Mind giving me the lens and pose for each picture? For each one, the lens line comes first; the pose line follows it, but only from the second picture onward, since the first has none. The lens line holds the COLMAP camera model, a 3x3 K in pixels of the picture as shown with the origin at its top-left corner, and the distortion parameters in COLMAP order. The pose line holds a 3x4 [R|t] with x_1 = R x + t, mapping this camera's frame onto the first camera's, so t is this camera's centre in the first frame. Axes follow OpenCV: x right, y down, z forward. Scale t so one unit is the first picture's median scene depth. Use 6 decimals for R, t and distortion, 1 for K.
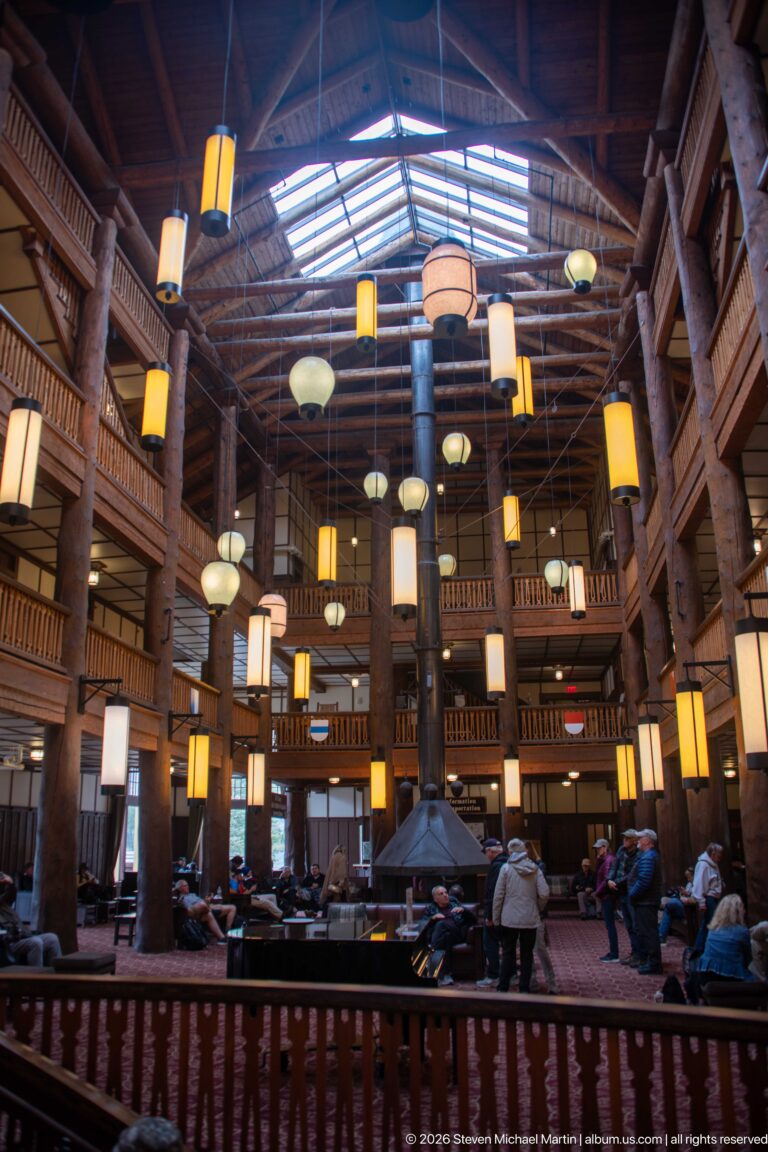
lens RADIAL K [[922.1, 0, 384.0], [0, 922.1, 576.0], [0, 0, 1]] dist [-0.133814, 0.042987]
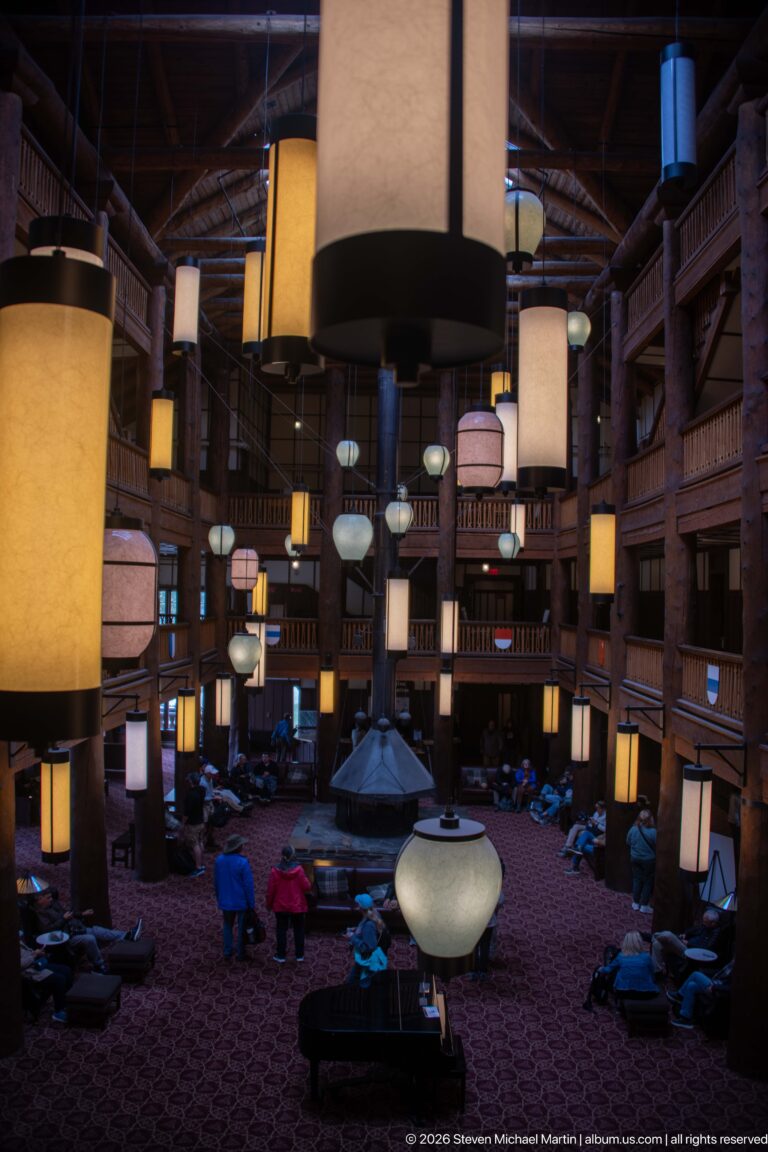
lens RADIAL K [[922.1, 0, 384.0], [0, 922.1, 576.0], [0, 0, 1]] dist [-0.133814, 0.042987]
pose [[0.992180, 0.029060, 0.121388, -0.093723], [-0.059949, 0.963952, 0.259233, -0.244225], [-0.109479, -0.264483, 0.958156, -0.050741]]
